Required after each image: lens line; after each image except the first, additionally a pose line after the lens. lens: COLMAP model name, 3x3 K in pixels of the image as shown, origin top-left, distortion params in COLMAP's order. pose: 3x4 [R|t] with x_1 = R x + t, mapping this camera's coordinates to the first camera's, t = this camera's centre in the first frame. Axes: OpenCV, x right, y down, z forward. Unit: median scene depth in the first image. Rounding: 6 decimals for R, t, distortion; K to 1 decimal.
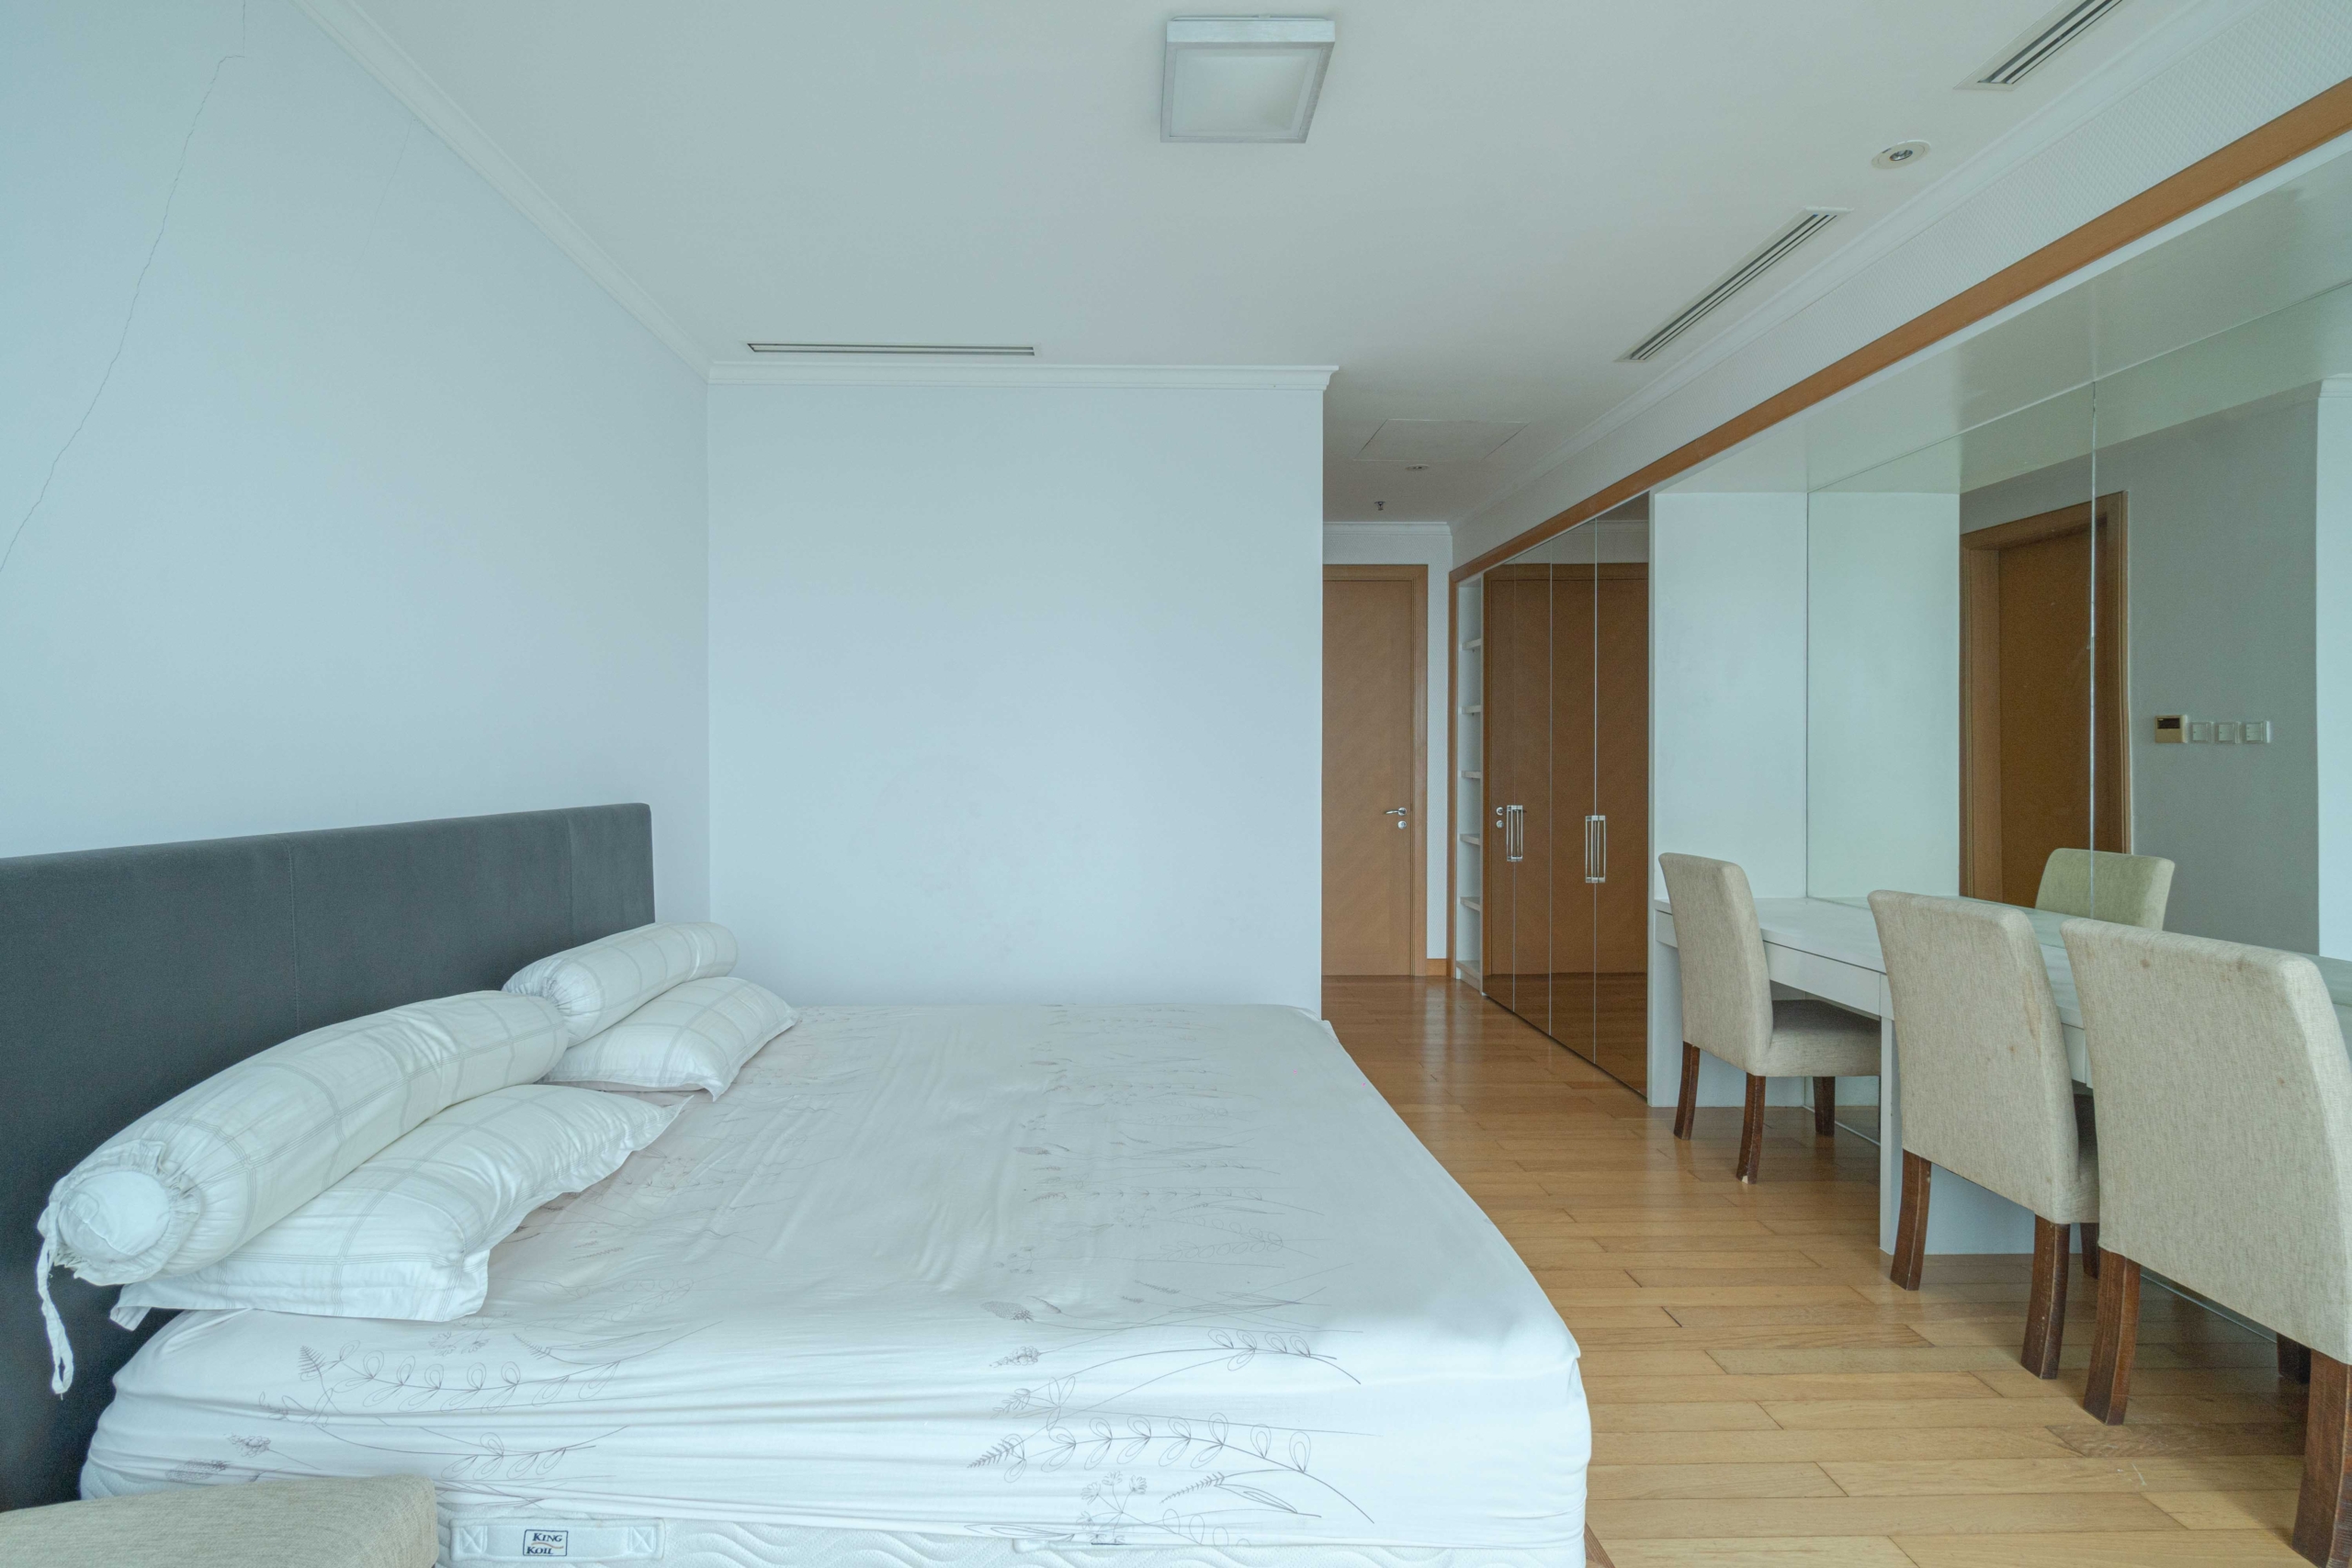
lens RADIAL K [[1044.5, 0, 1132.5], [0, 1044.5, 771.8], [0, 0, 1]] dist [-0.004653, 0.001112]
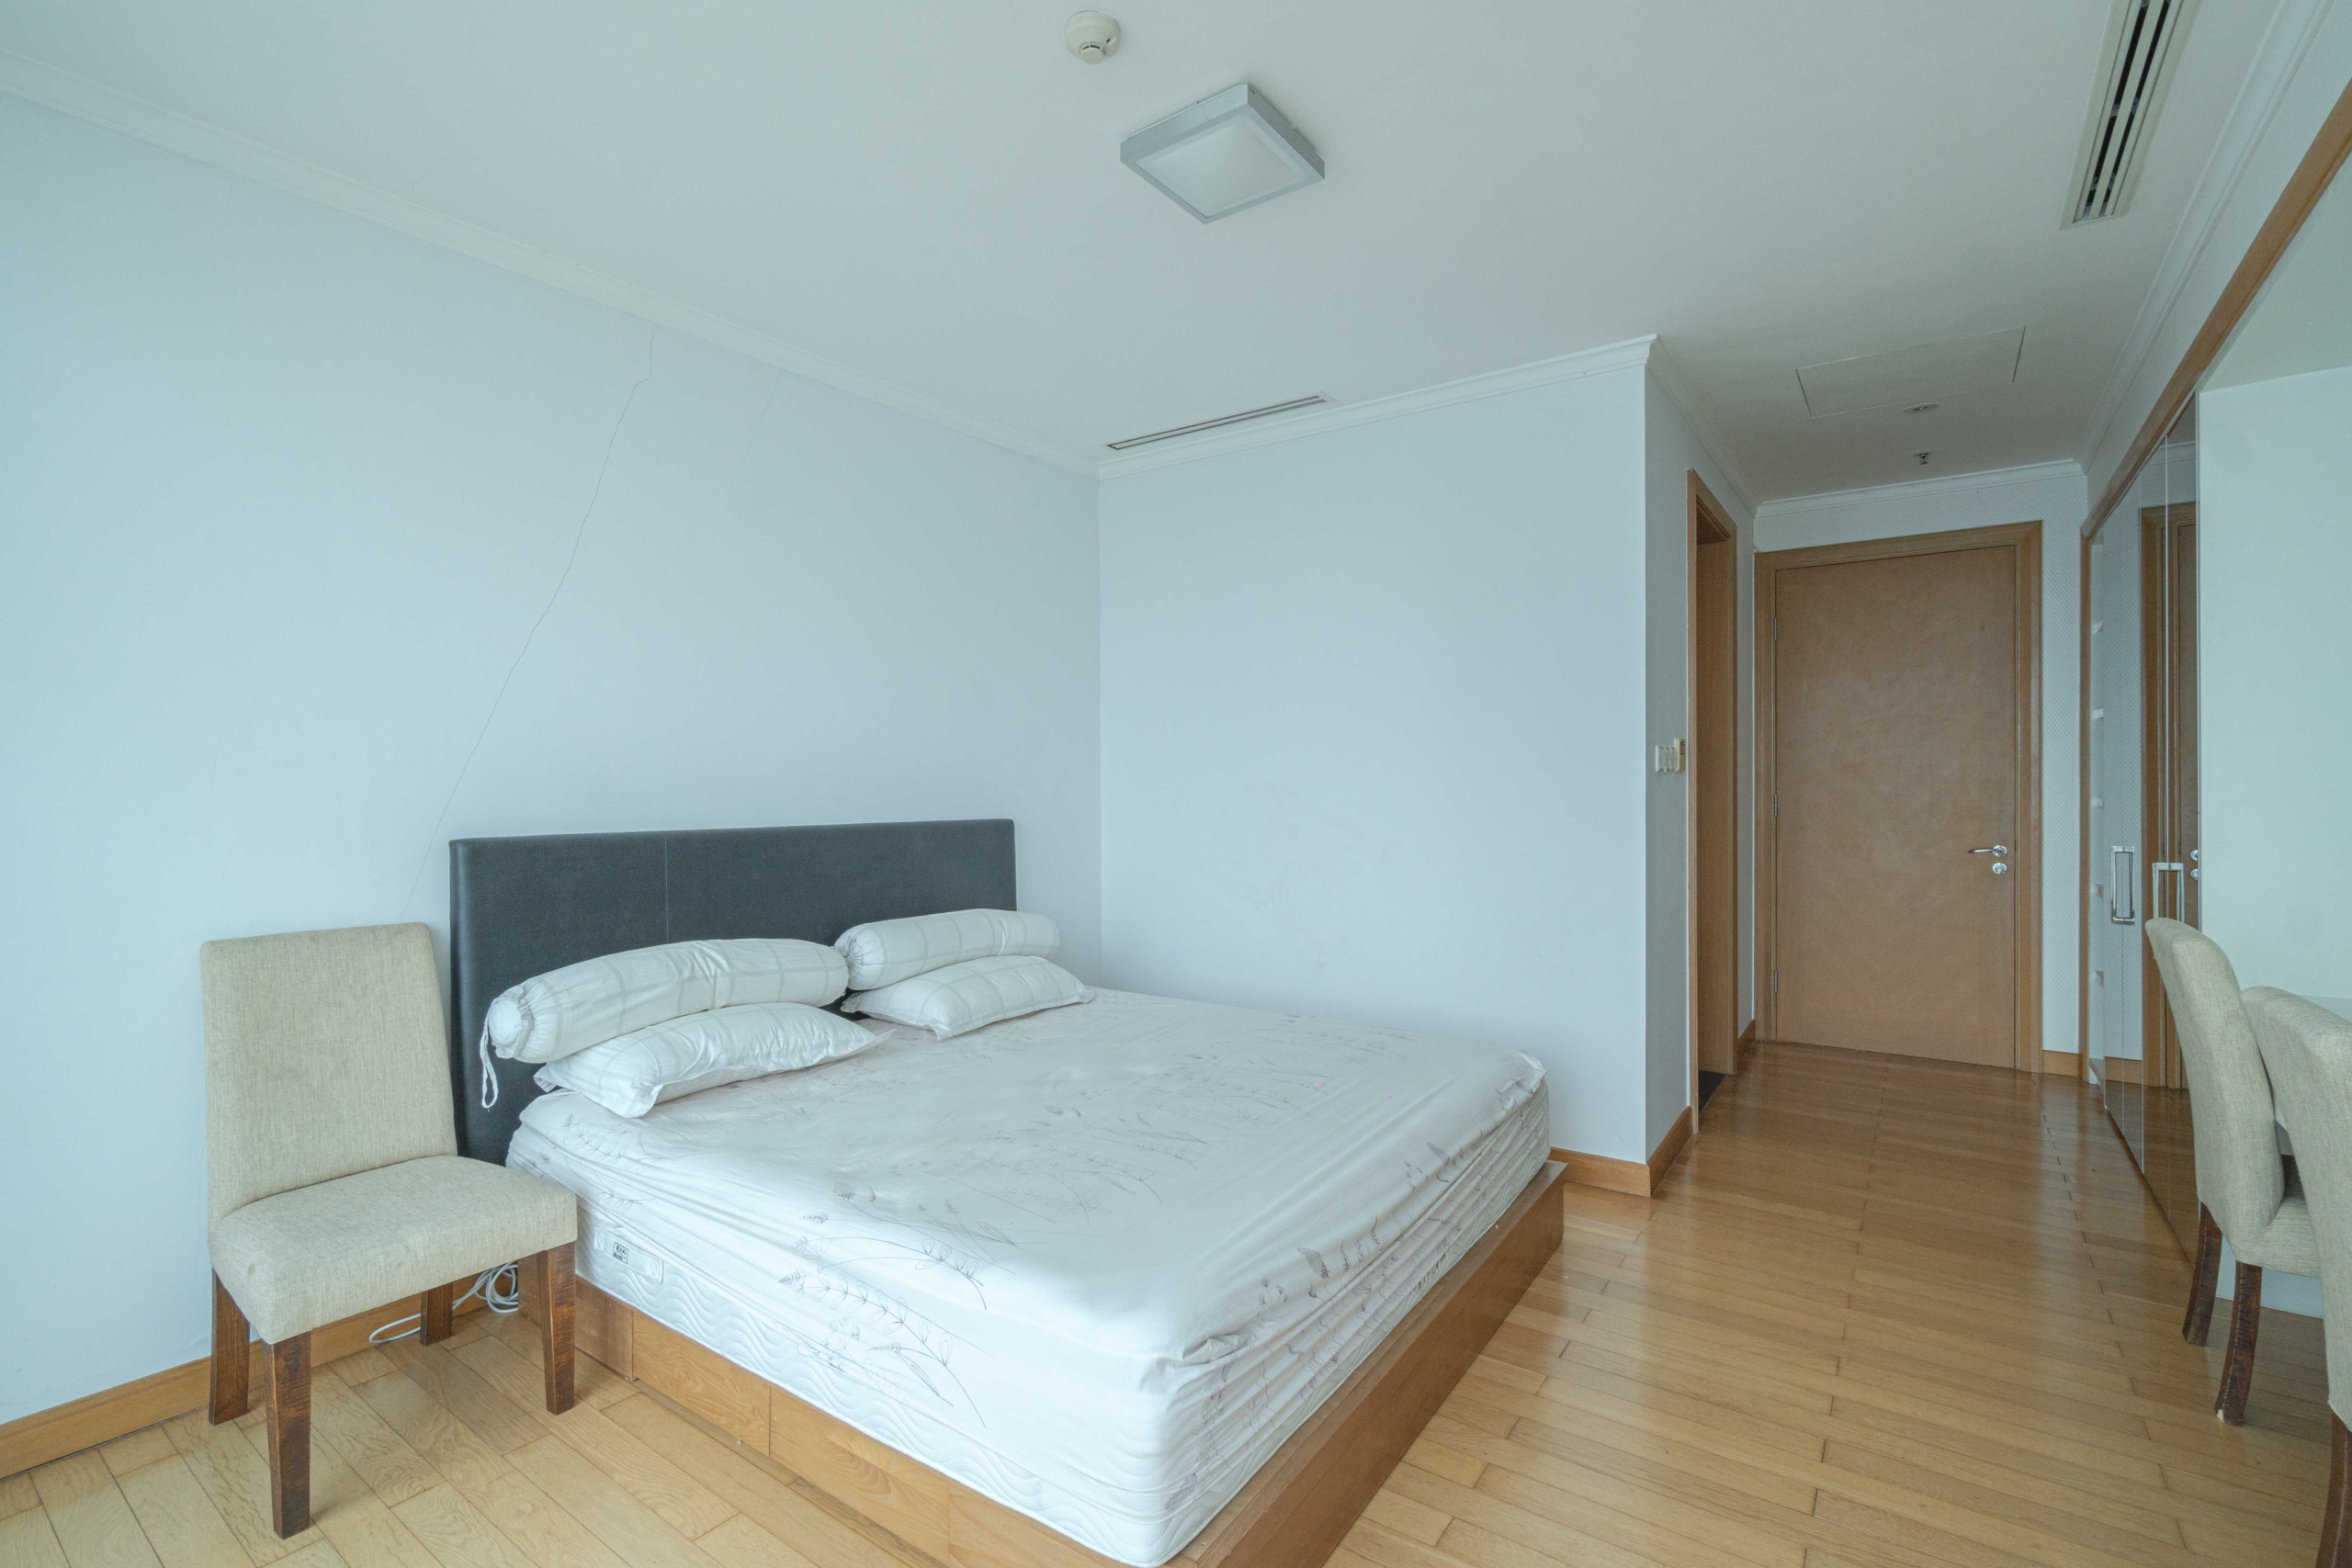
lens RADIAL K [[1050.7, 0, 1176.8], [0, 1050.7, 786.9], [0, 0, 1]] dist [-0.008523, 0.004258]
pose [[0.803095, -0.001821, -0.595848, 0.650201], [-0.003483, 0.999964, -0.007751, -0.000971], [0.595840, 0.008301, 0.803060, 0.095157]]
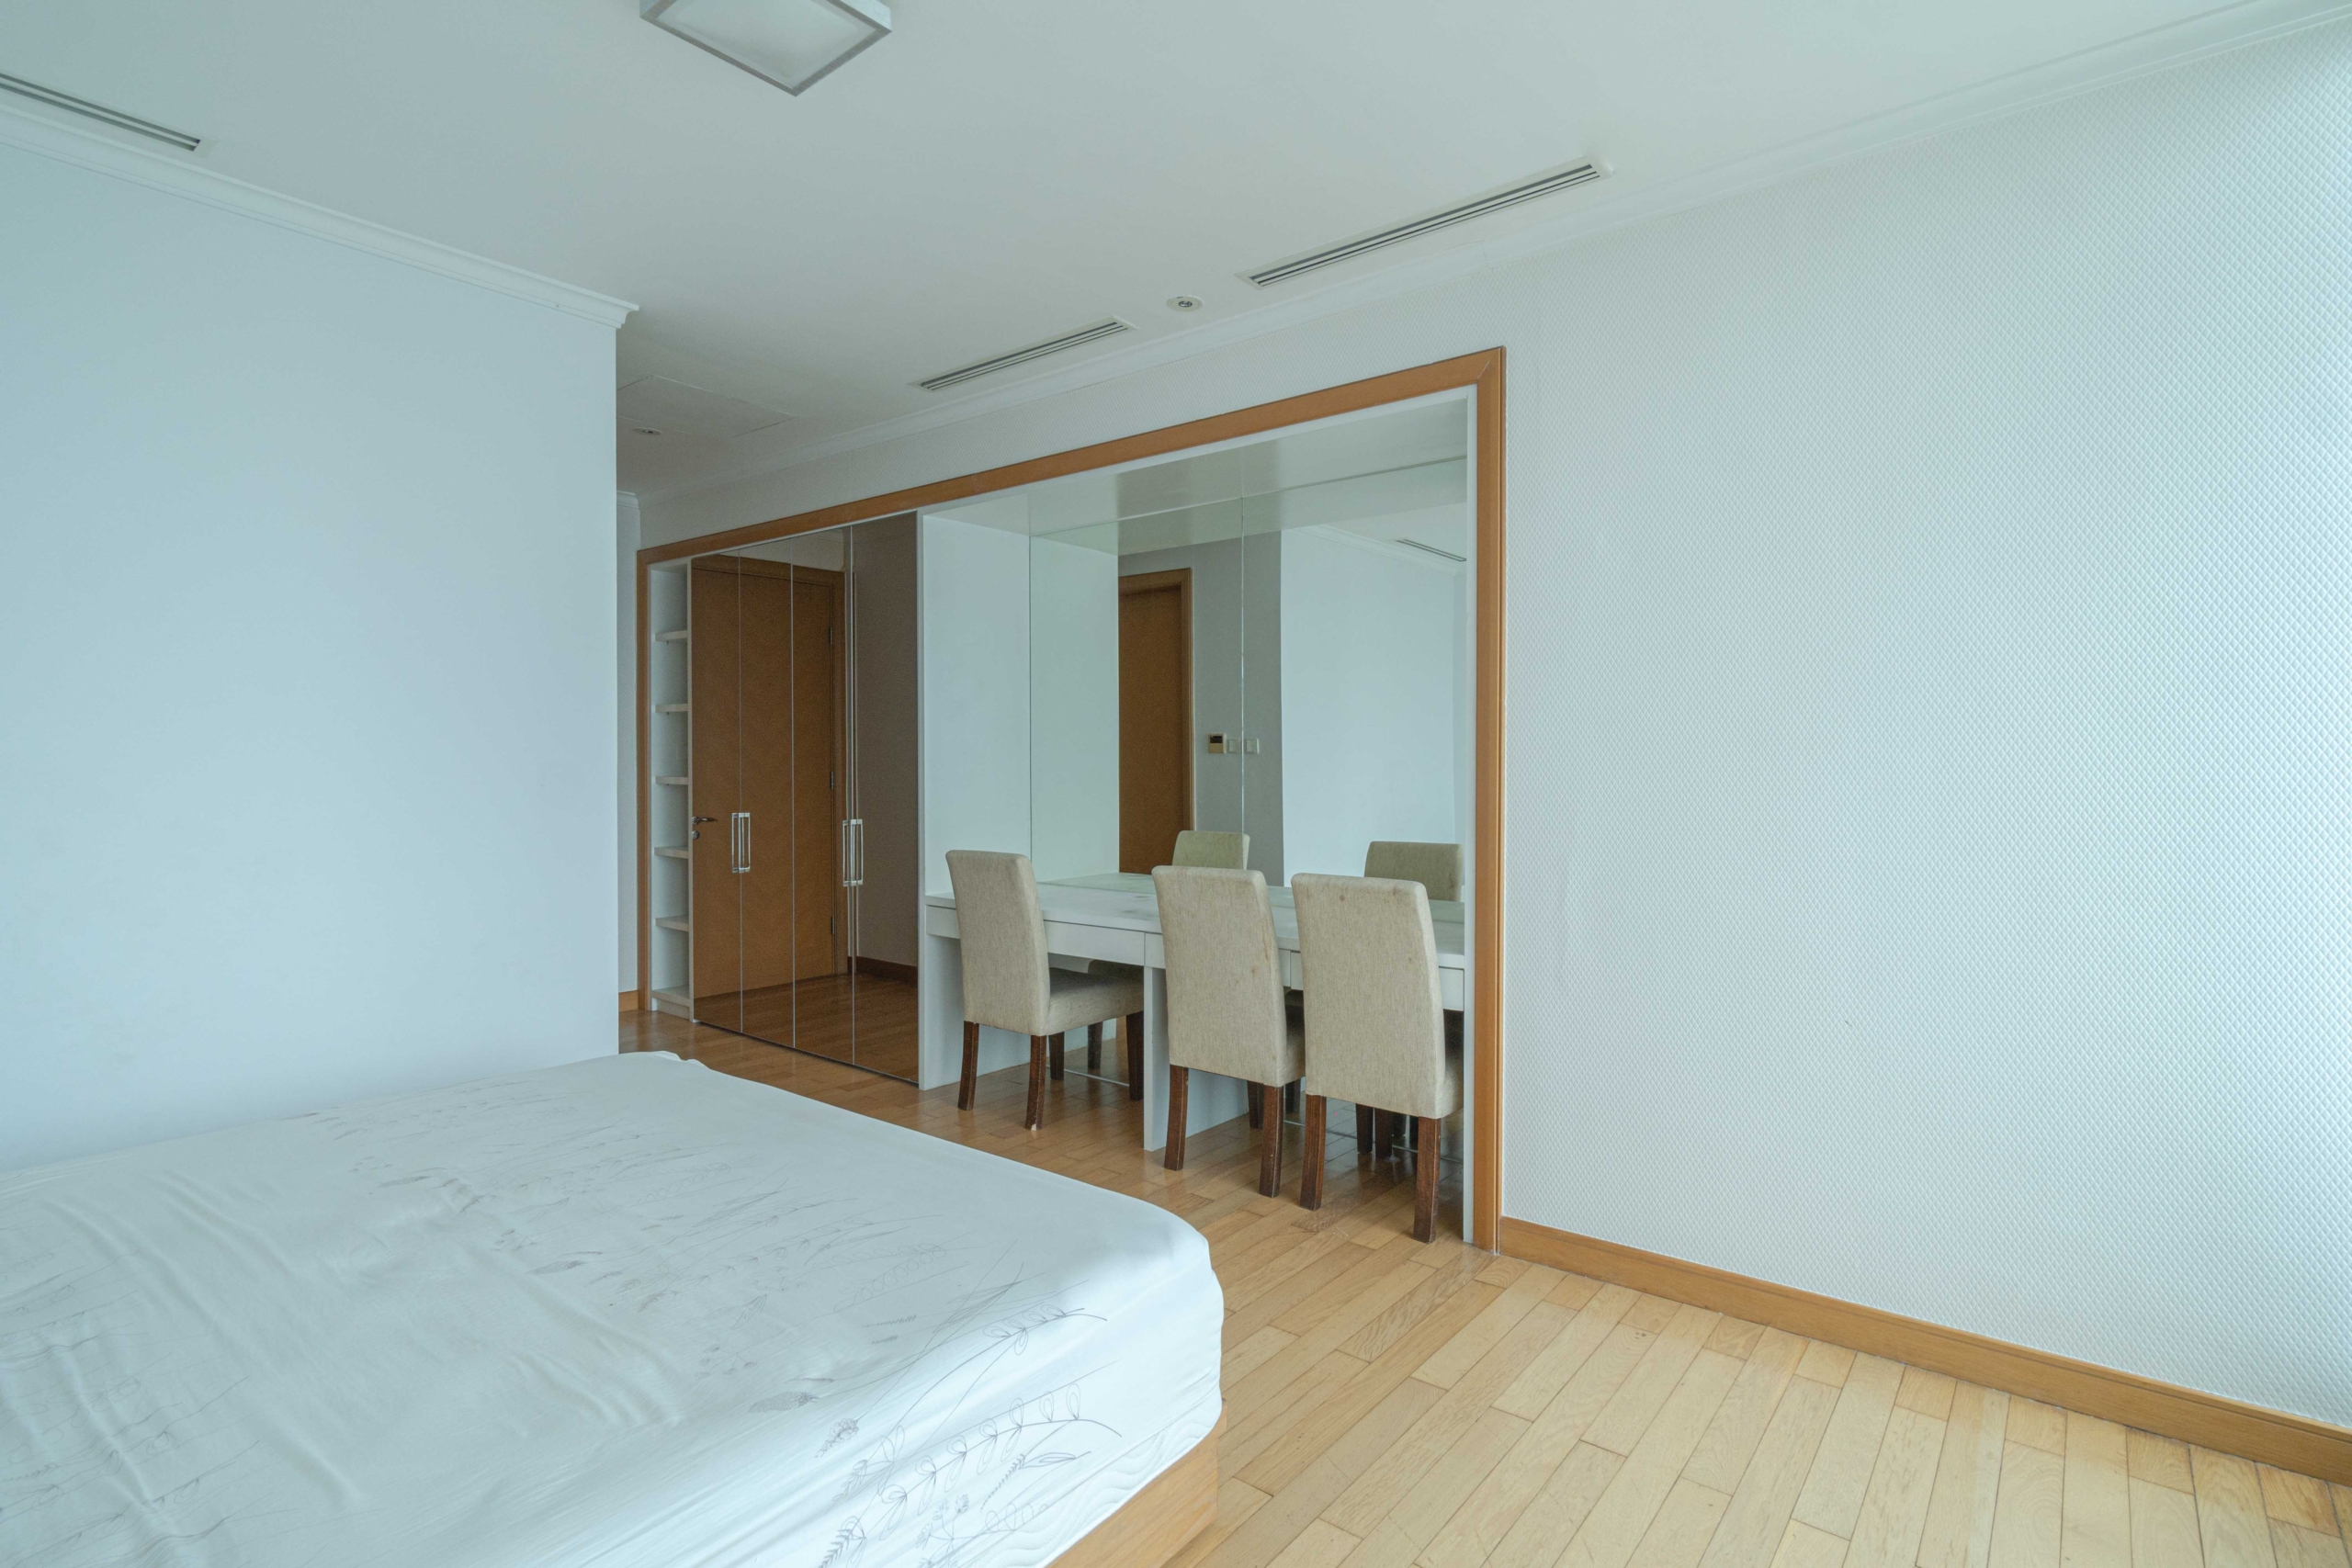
lens RADIAL K [[1135.6, 0, 1190.1], [0, 1135.6, 781.0], [0, 0, 1]] dist [-0.005724, 0.000147]
pose [[0.637665, -0.009073, 0.770261, -0.385429], [0.006995, 0.999958, 0.005987, 0.000579], [-0.770282, 0.001570, 0.637701, 0.090090]]
